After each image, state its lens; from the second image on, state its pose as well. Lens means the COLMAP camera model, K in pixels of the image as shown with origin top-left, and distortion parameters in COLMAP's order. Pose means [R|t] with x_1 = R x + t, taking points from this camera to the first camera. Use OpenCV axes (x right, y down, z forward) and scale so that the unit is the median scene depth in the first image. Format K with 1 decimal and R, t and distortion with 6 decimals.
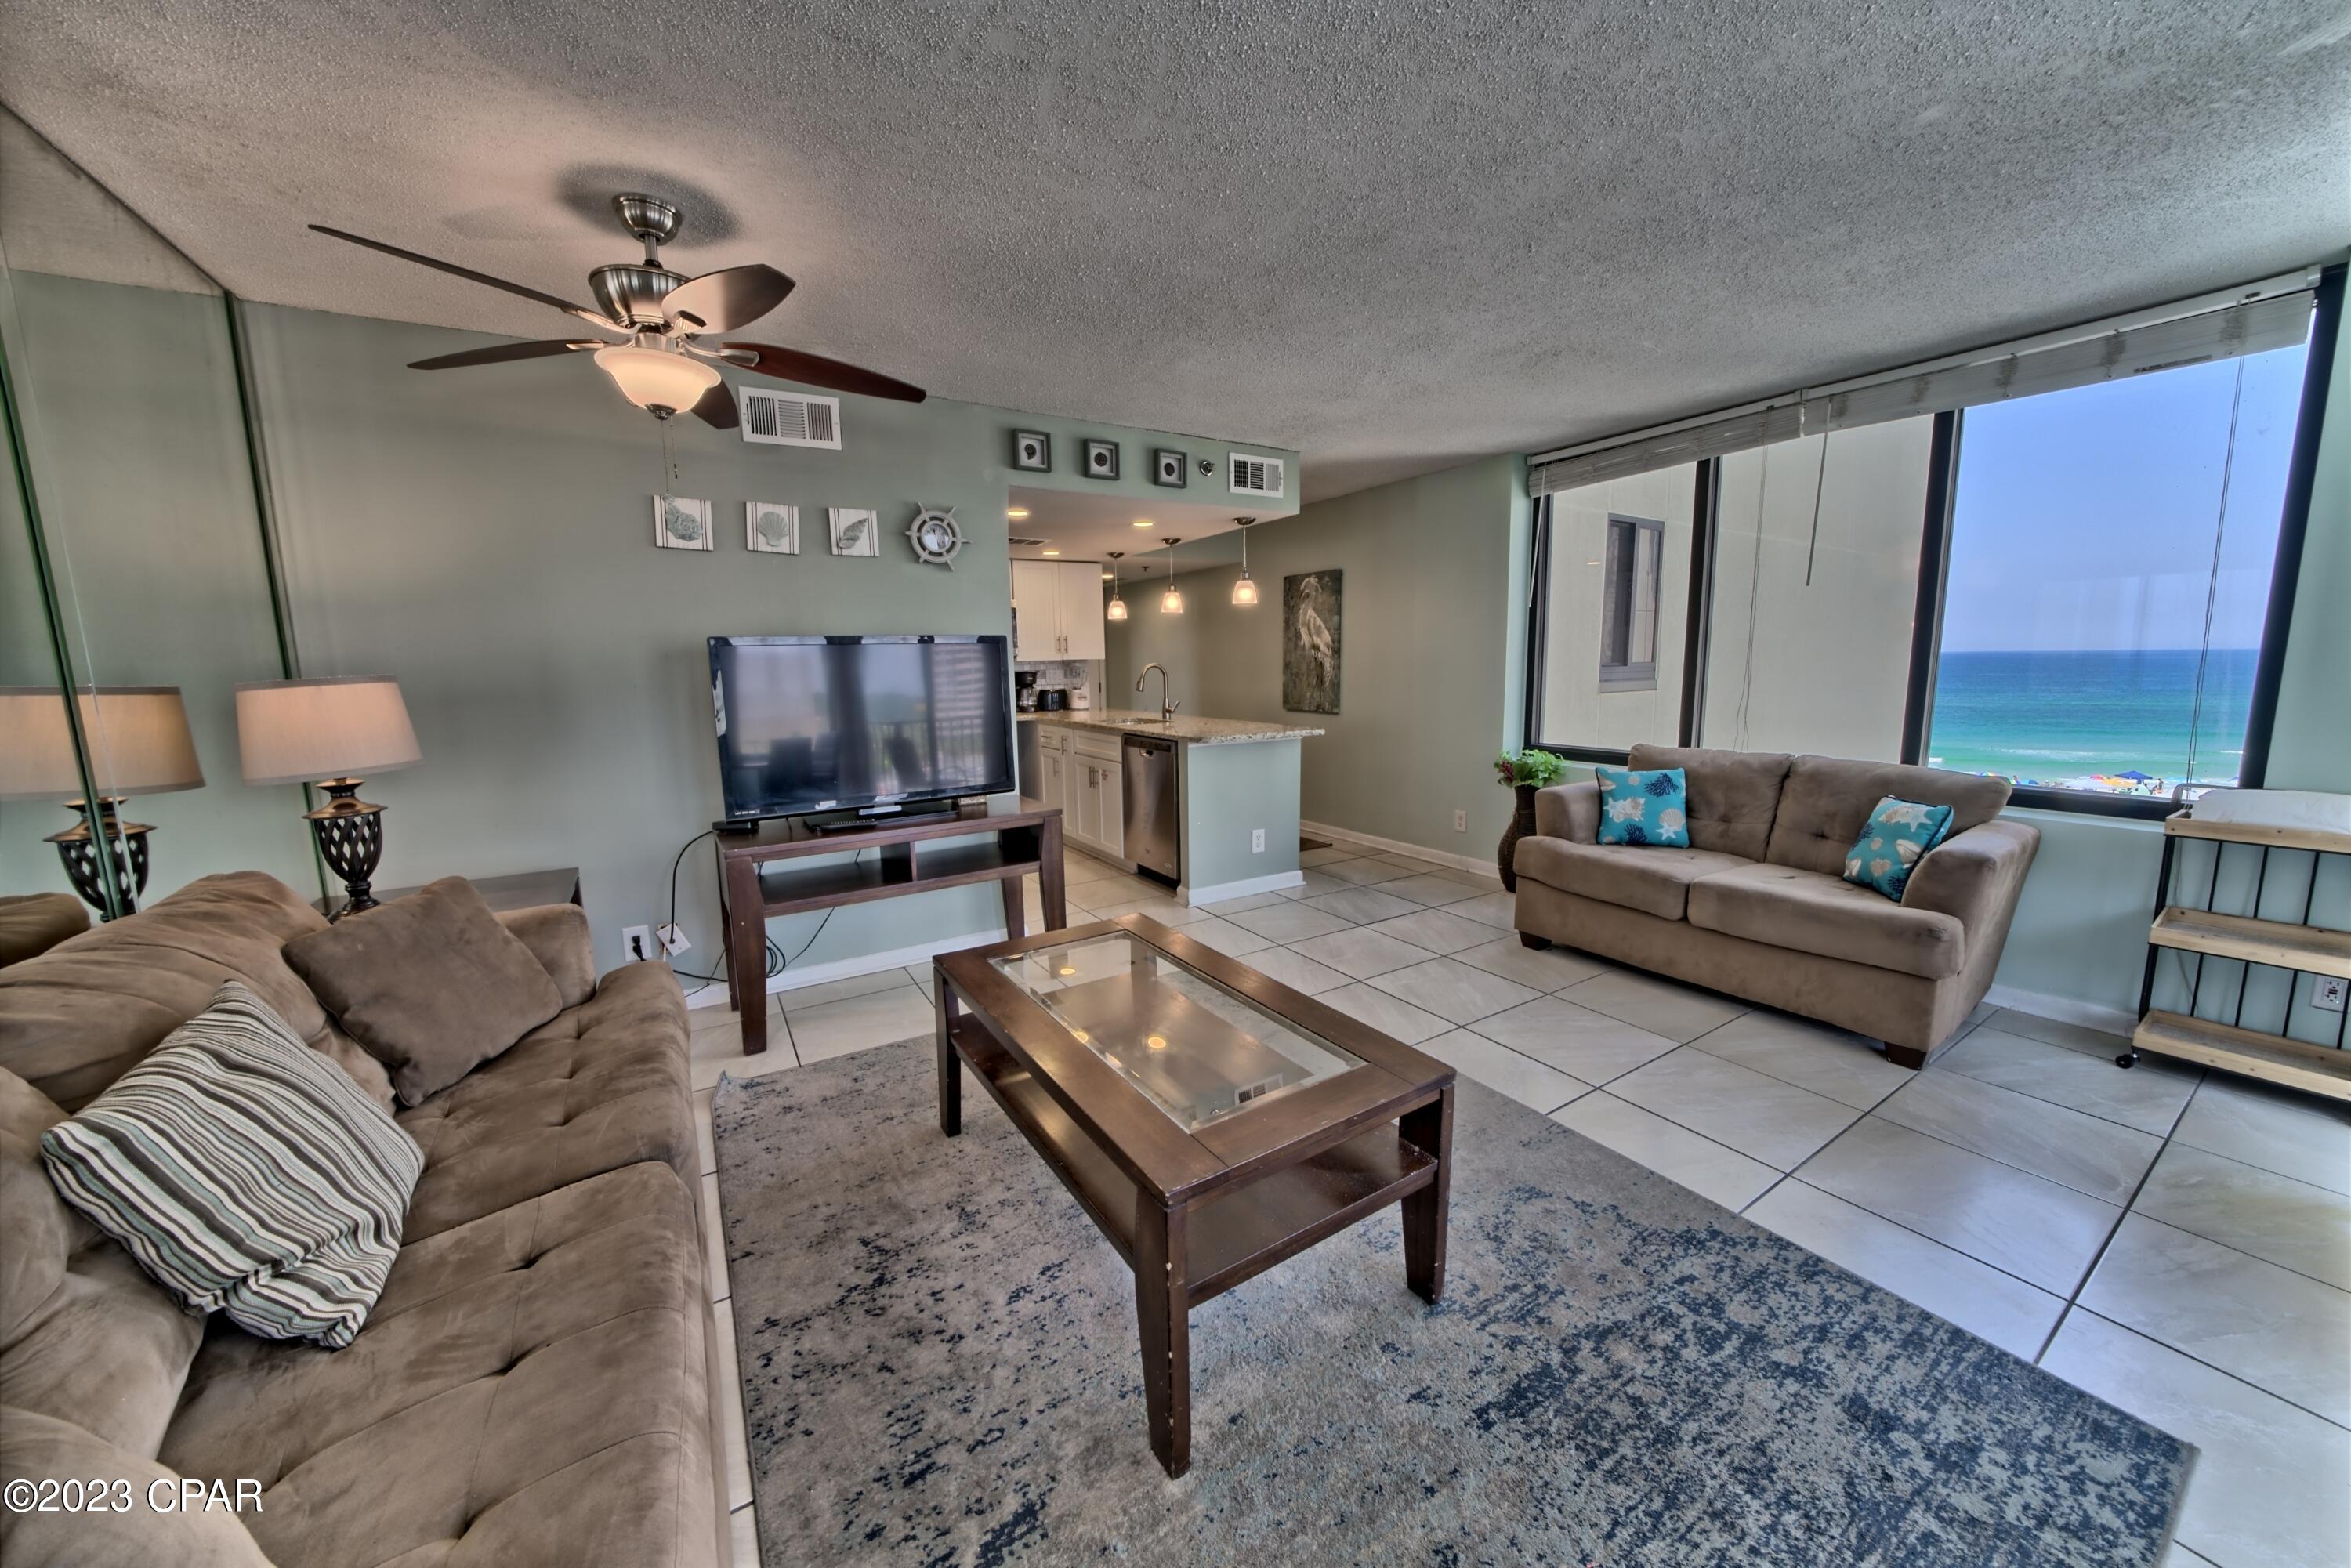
lens RADIAL K [[808.9, 0, 1177.2], [0, 808.9, 776.7], [0, 0, 1]] dist [-0.025206, 0.002365]
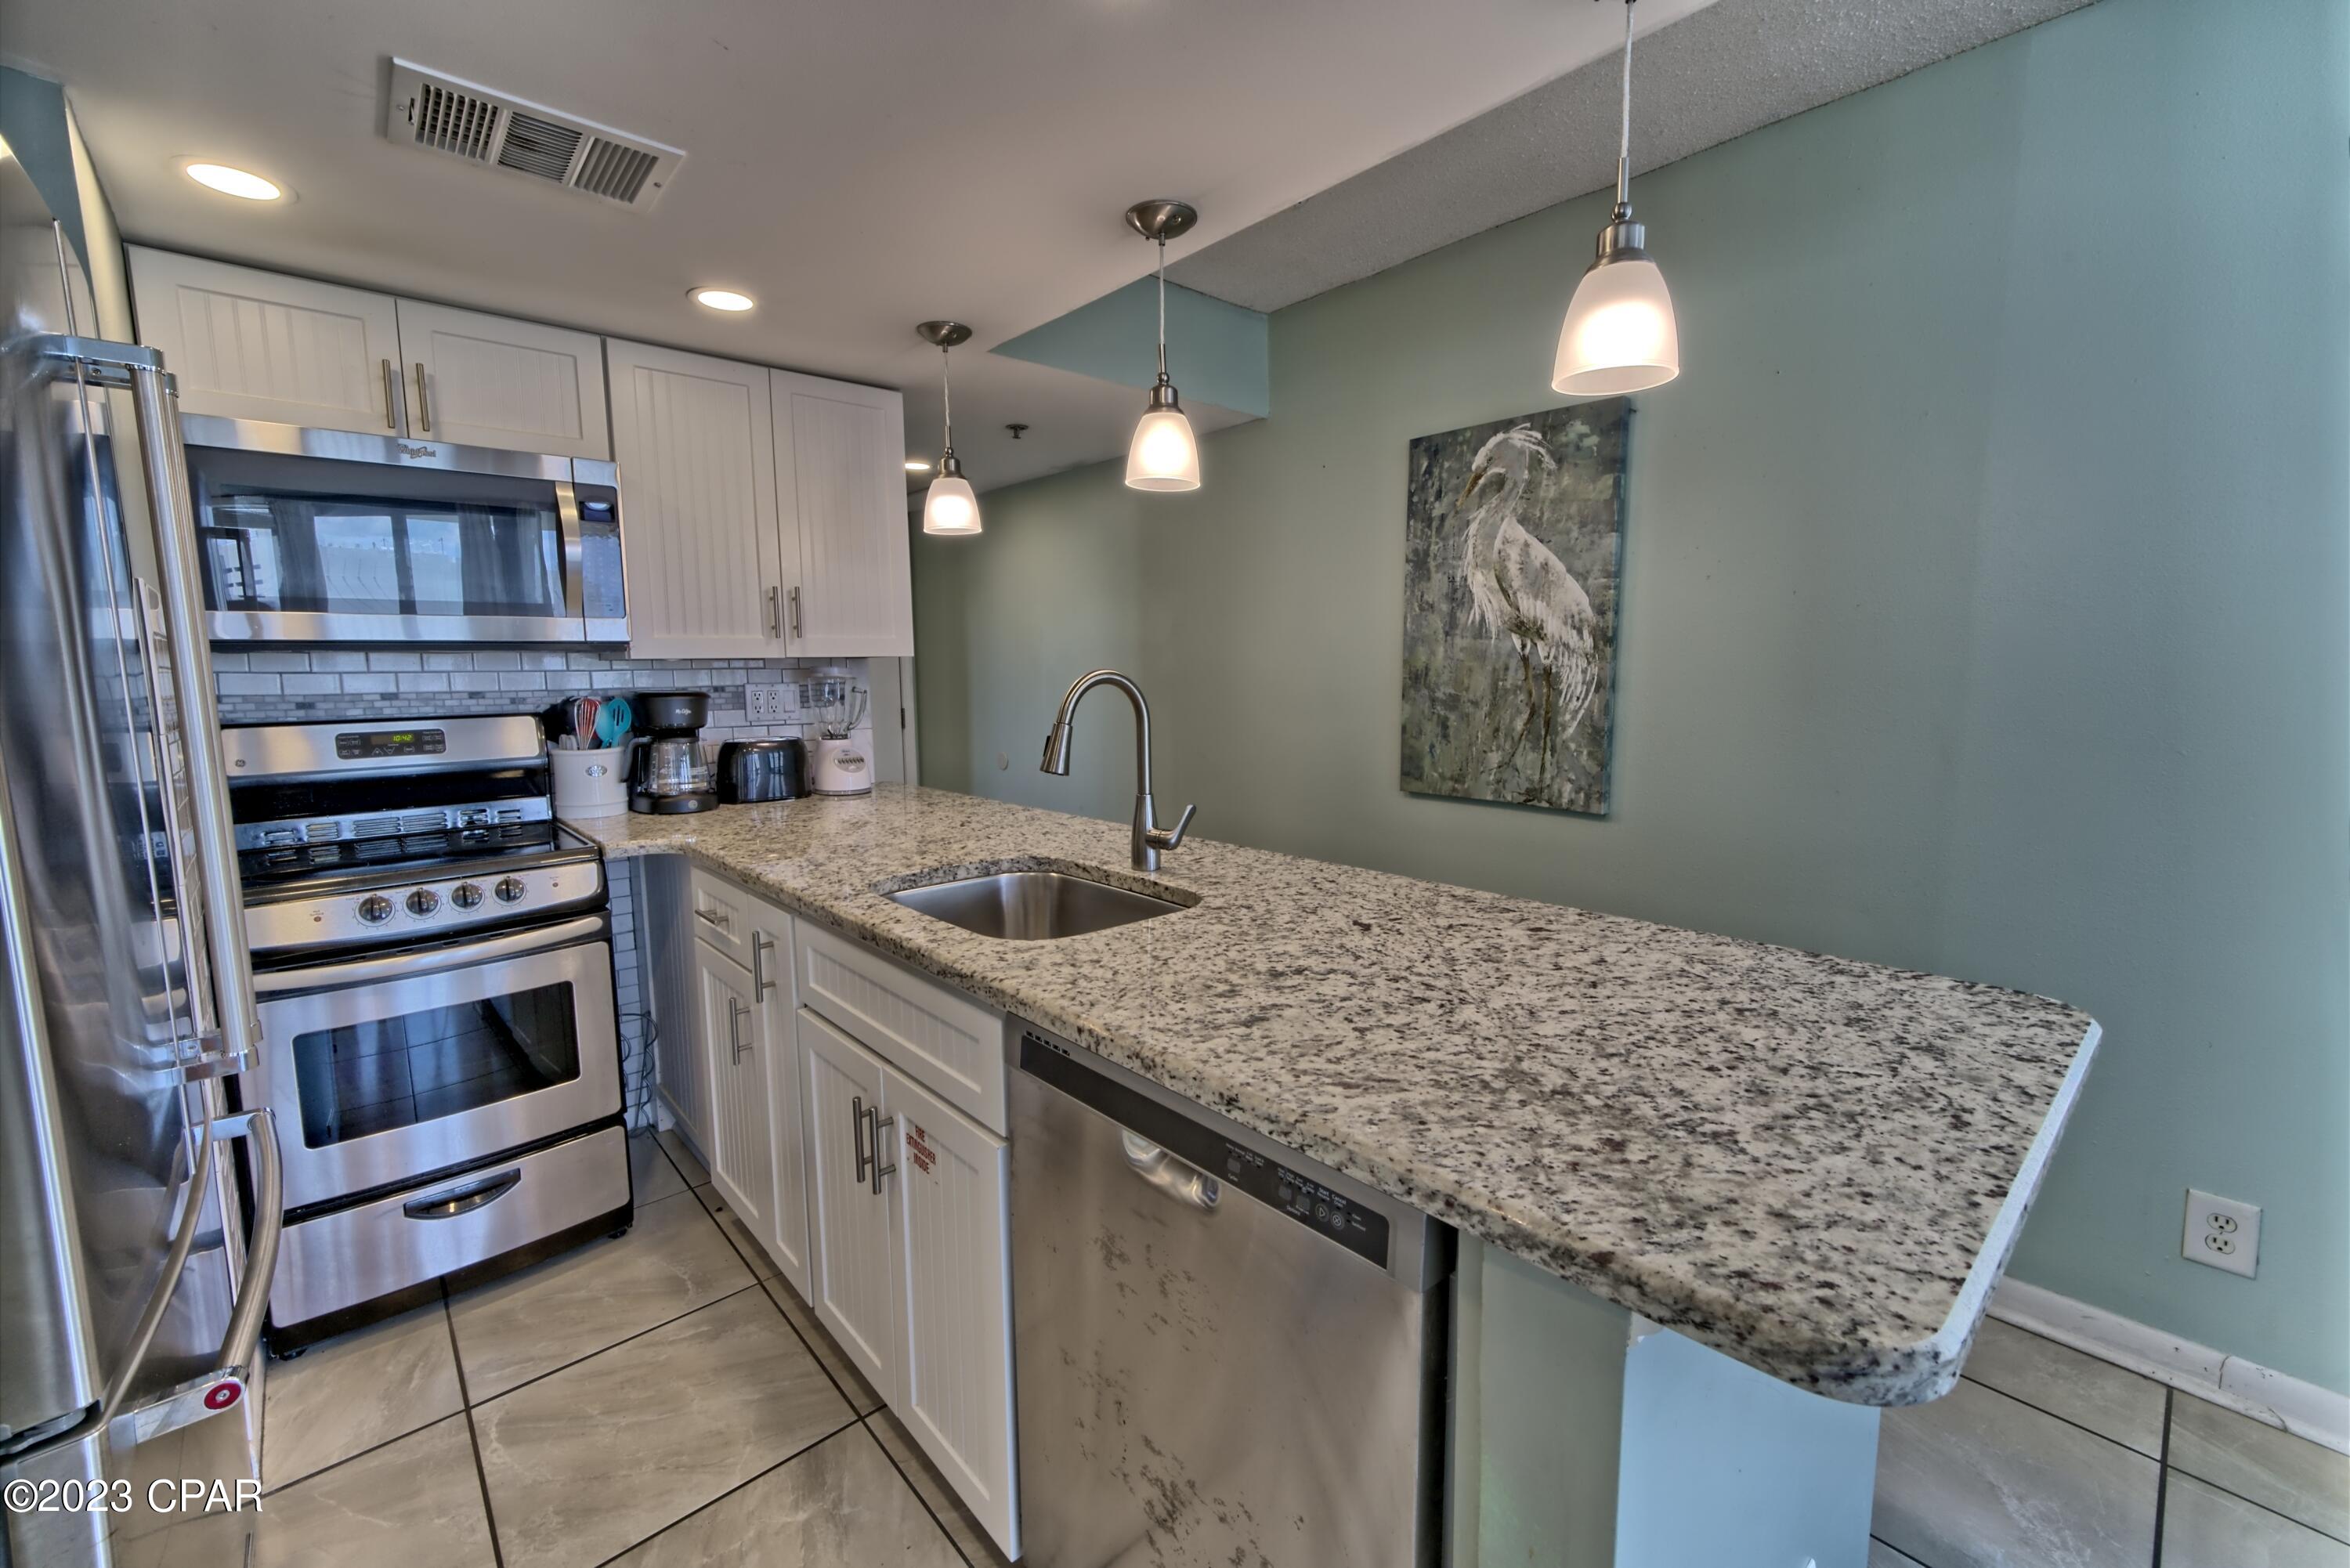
lens RADIAL K [[952.2, 0, 1173.5], [0, 952.2, 778.3], [0, 0, 1]] dist [-0.004634, 0.003047]
pose [[0.983743, -0.013351, 0.179087, -0.096685], [0.018233, 0.999505, -0.025641, -0.146222], [-0.178656, 0.028490, 0.983499, 1.049843]]
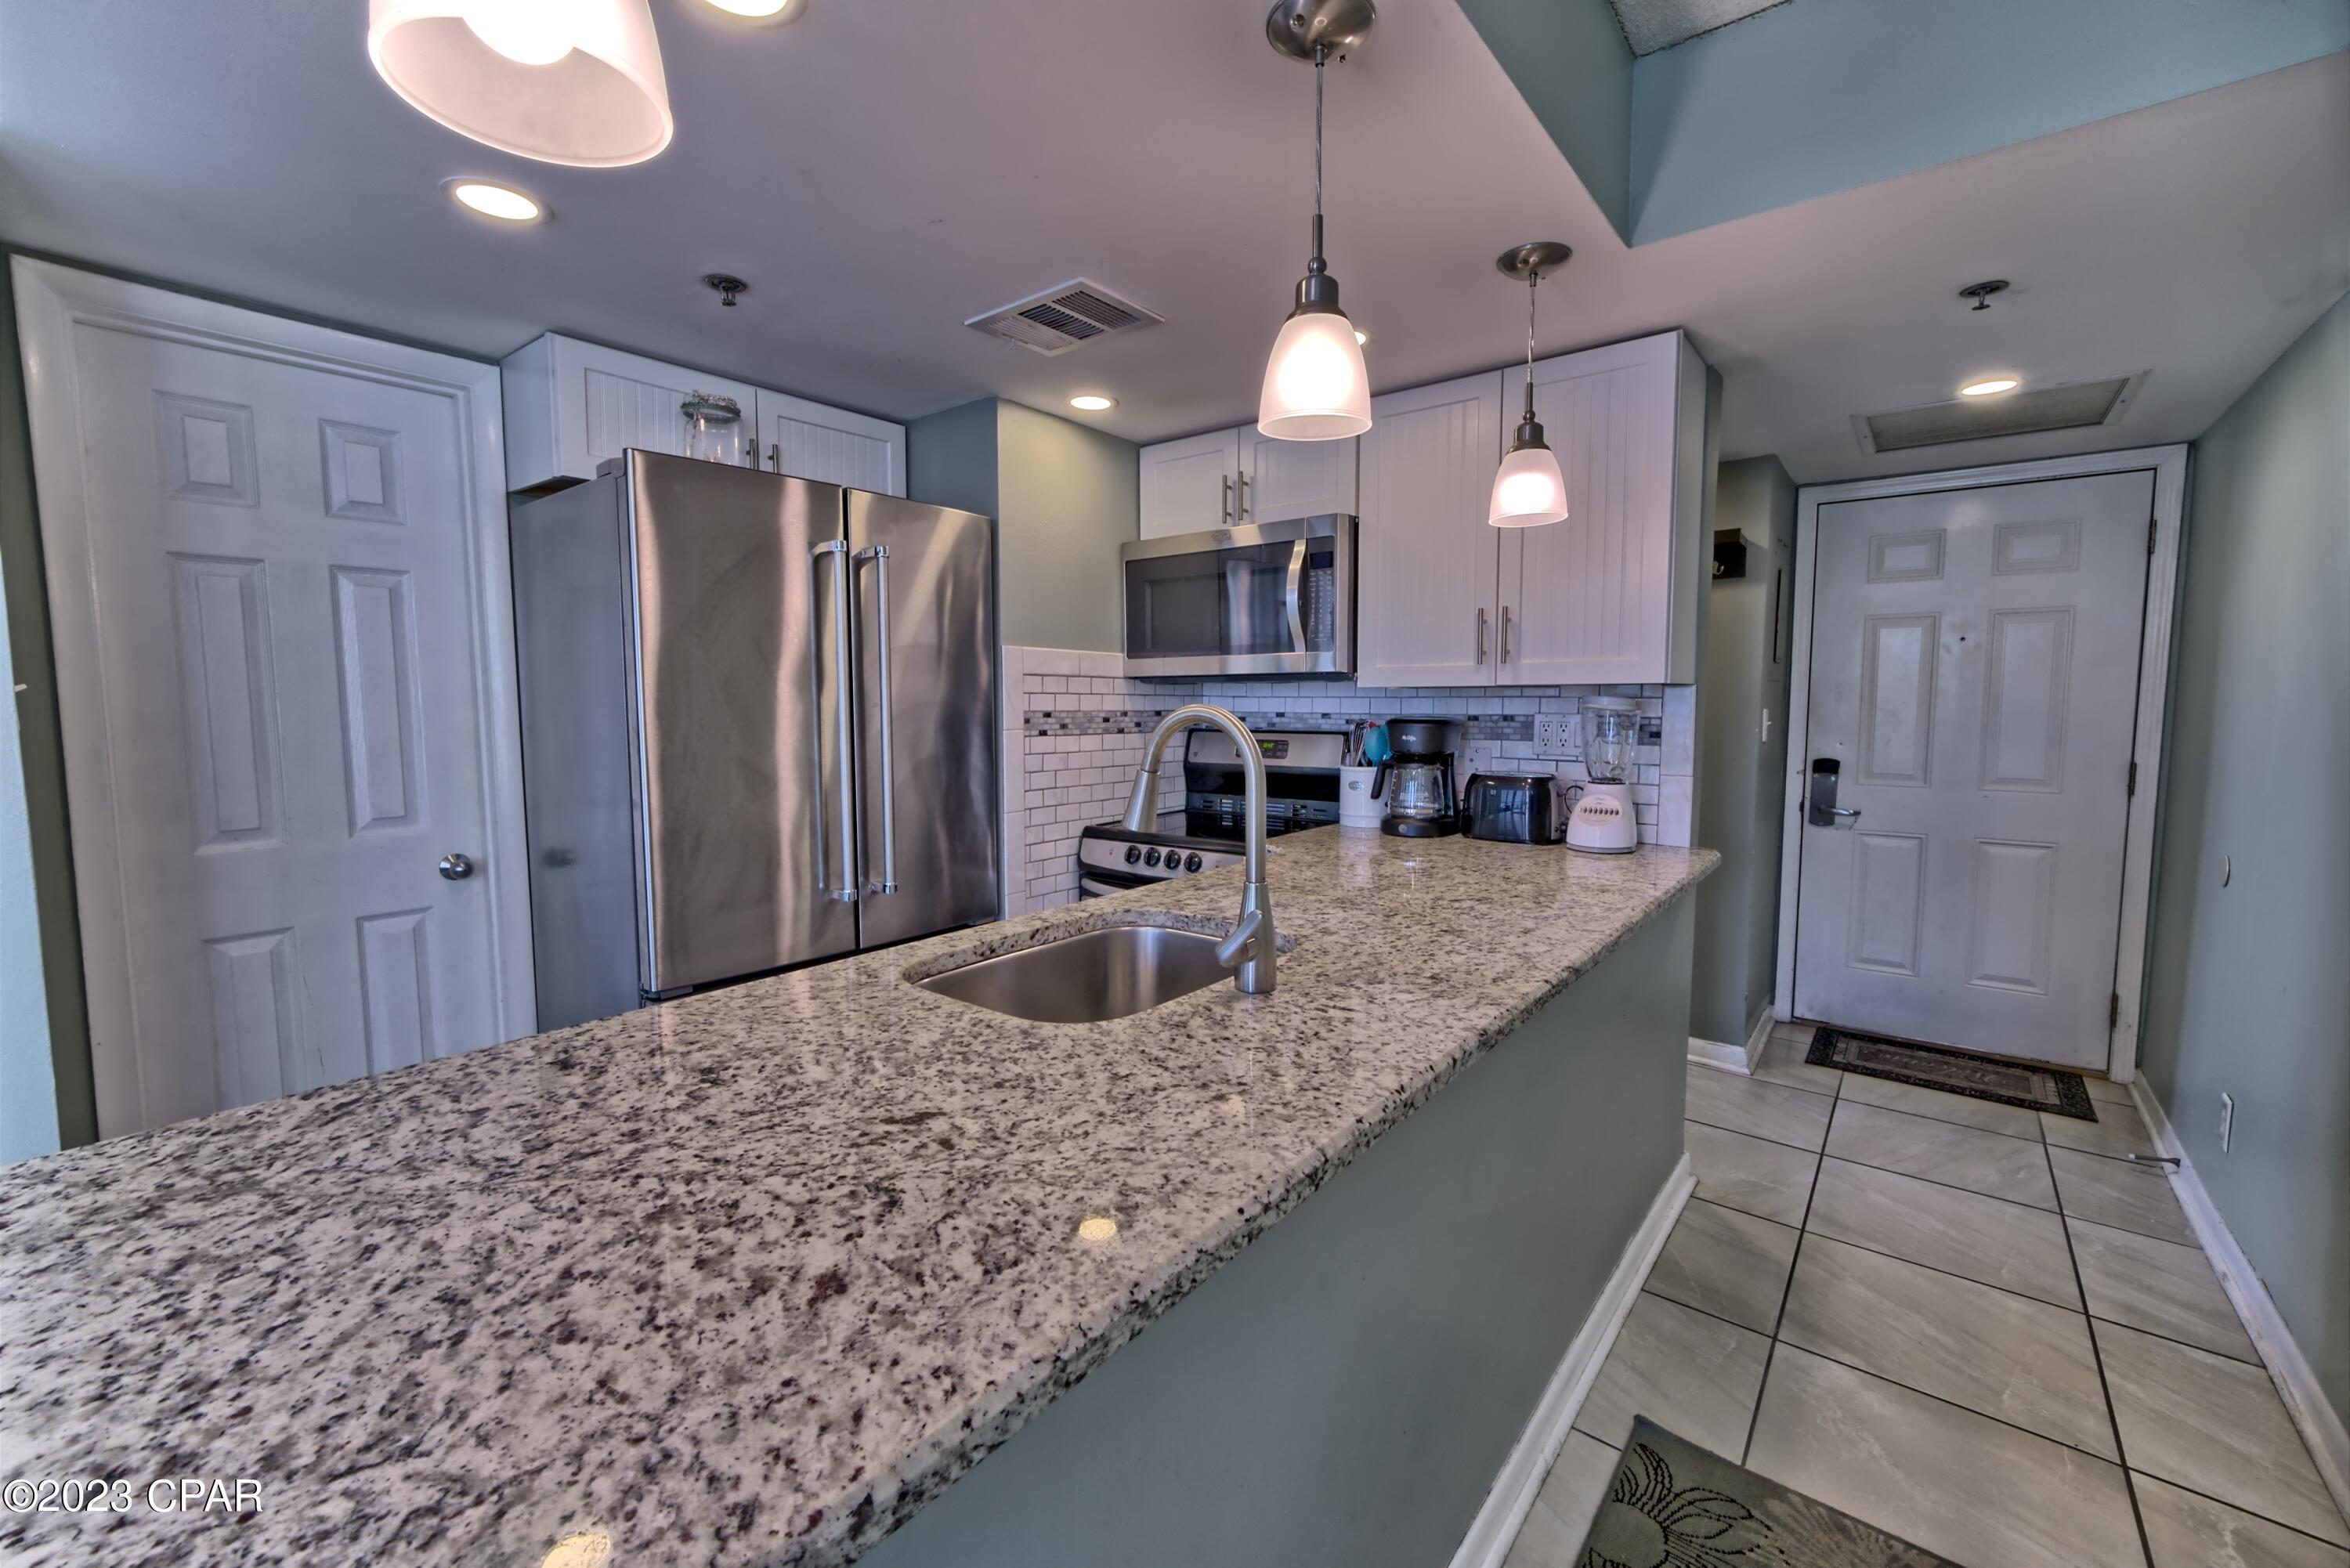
lens RADIAL K [[952.2, 0, 1176.5], [0, 952.2, 773.5], [0, 0, 1]] dist [-0.004634, 0.003047]
pose [[0.339723, 0.092995, -0.935917, 0.298002], [-0.138589, 0.989187, 0.047982, -0.204243], [0.930259, 0.113407, 0.348938, 1.393807]]
